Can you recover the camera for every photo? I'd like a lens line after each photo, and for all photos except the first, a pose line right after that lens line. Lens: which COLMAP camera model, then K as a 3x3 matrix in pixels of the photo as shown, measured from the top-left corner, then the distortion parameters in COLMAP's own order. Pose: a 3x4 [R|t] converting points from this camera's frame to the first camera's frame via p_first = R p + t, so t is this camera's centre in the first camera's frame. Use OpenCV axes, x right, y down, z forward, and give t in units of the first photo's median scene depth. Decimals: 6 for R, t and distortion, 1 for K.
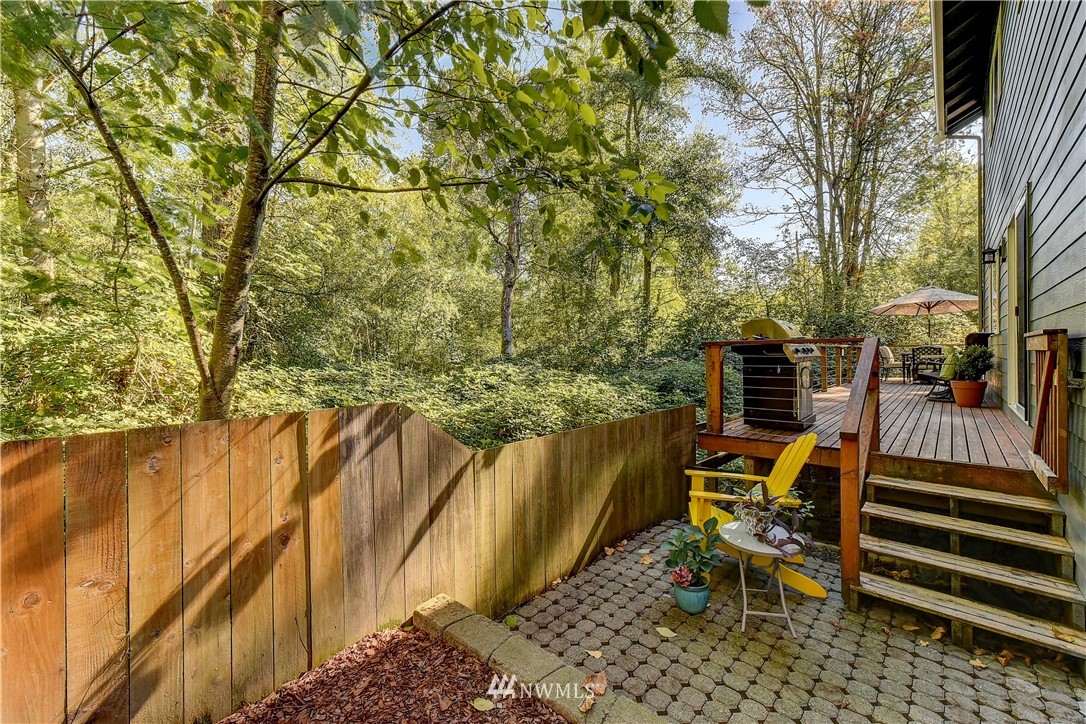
lens RADIAL K [[452.0, 0, 546.0], [0, 452.0, 359.9], [0, 0, 1]] dist [0.003336, 0.000600]
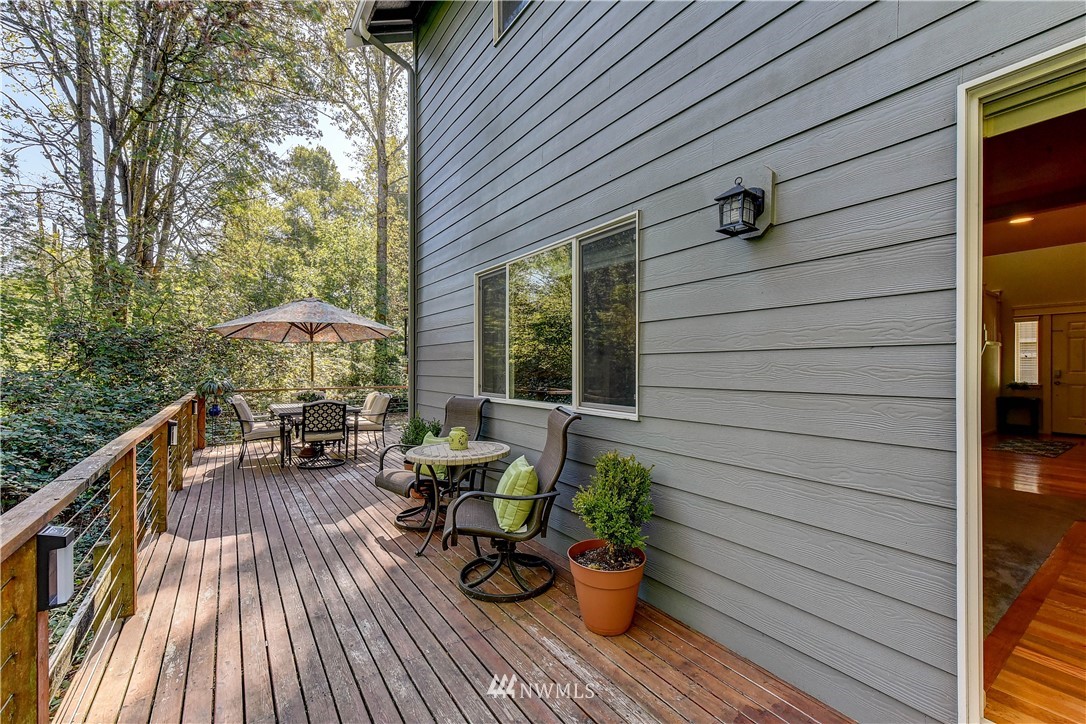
lens RADIAL K [[452.0, 0, 549.3], [0, 452.0, 368.0], [0, 0, 1]] dist [0.003336, 0.000600]
pose [[0.235825, 0.006843, 0.971771, 0.153872], [0.011049, 0.999892, -0.009723, -0.025462], [-0.971733, 0.013030, 0.235724, 0.242203]]
